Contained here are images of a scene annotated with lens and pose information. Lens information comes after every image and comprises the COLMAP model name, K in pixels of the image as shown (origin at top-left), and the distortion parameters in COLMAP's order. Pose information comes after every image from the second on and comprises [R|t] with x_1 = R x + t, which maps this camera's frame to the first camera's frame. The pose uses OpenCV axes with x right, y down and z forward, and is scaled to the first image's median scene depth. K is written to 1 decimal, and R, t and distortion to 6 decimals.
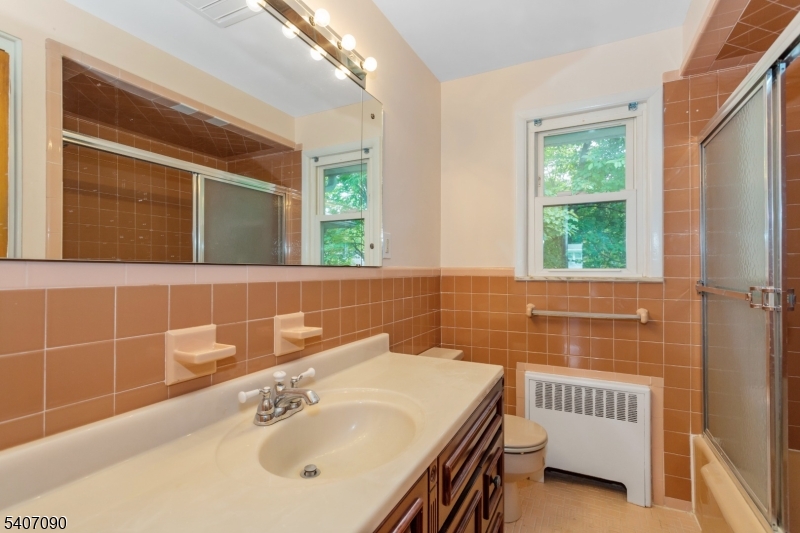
lens RADIAL K [[386.5, 0, 401.9], [0, 386.5, 265.3], [0, 0, 1]] dist [-0.000944, 0.000560]
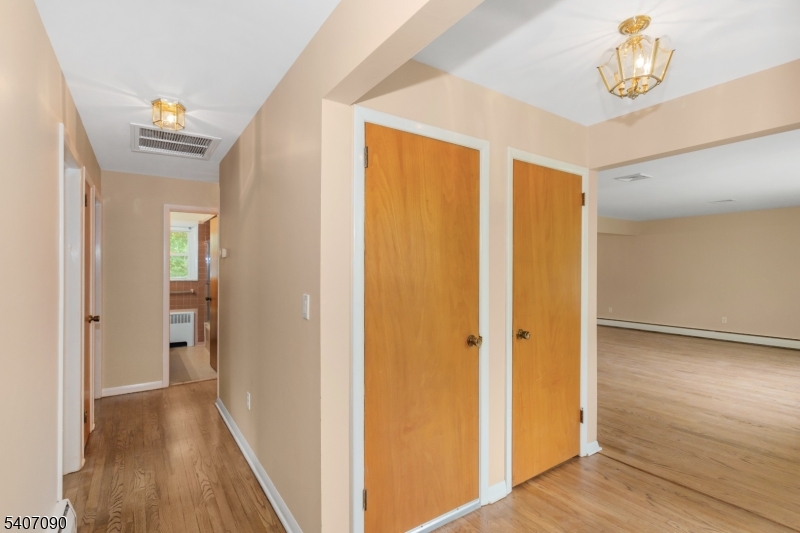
lens RADIAL K [[386.5, 0, 402.0], [0, 386.5, 267.5], [0, 0, 1]] dist [-0.000944, 0.000560]
pose [[0.474410, 0.006457, 0.880280, -1.478402], [-0.007642, 0.999966, -0.003216, -0.078442], [-0.880271, -0.005202, 0.474443, -2.212742]]
